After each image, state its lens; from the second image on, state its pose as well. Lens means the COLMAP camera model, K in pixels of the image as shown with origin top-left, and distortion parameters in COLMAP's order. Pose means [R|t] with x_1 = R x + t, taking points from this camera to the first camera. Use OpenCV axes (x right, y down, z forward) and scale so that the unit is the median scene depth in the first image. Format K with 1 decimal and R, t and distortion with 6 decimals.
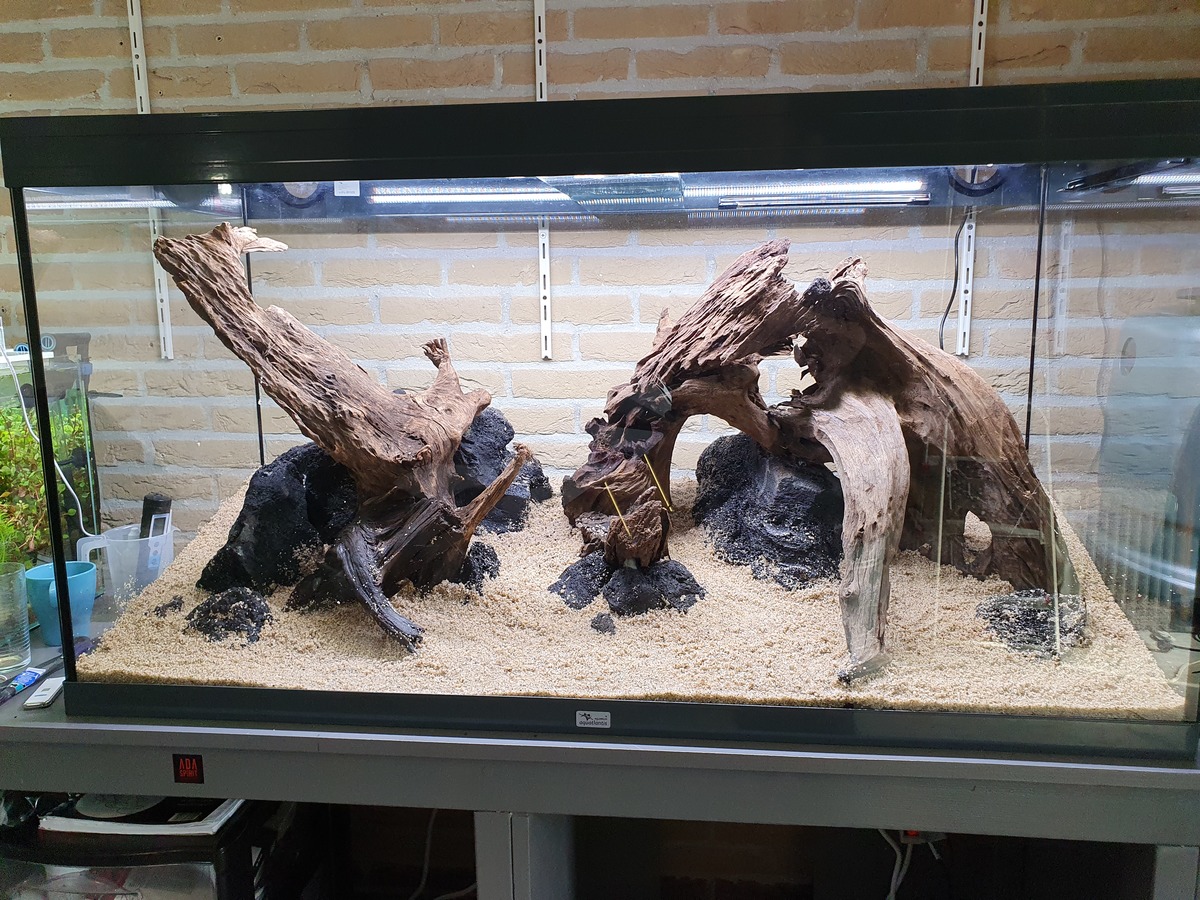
lens RADIAL K [[951.6, 0, 587.6], [0, 951.6, 452.8], [0, 0, 1]] dist [0.002423, 0.002100]
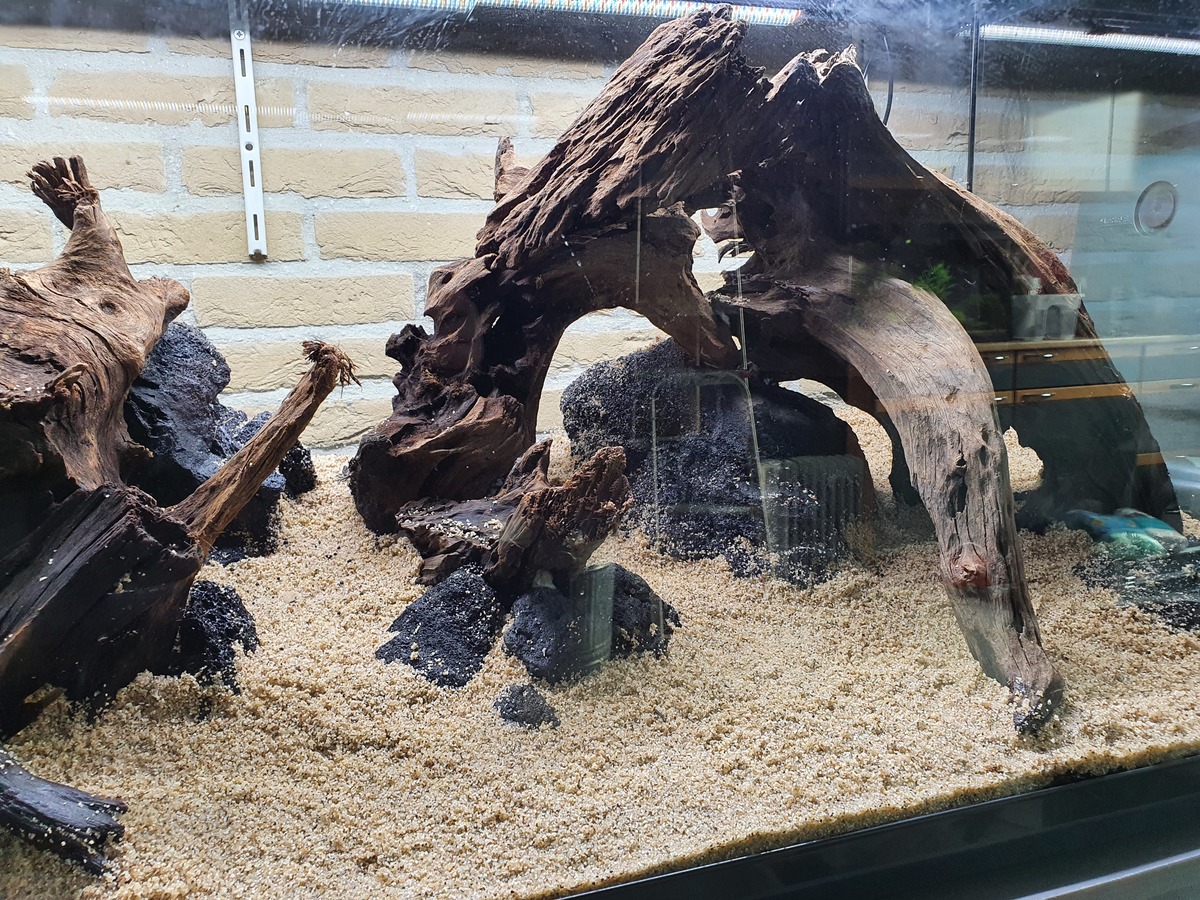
lens RADIAL K [[951.6, 0, 607.5], [0, 951.6, 462.9], [0, 0, 1]] dist [0.002423, 0.002100]
pose [[0.903593, -0.081345, 0.420599, -0.133974], [0.088091, 0.996107, 0.003401, 0.053599], [-0.419238, 0.033978, 0.907240, 0.504621]]
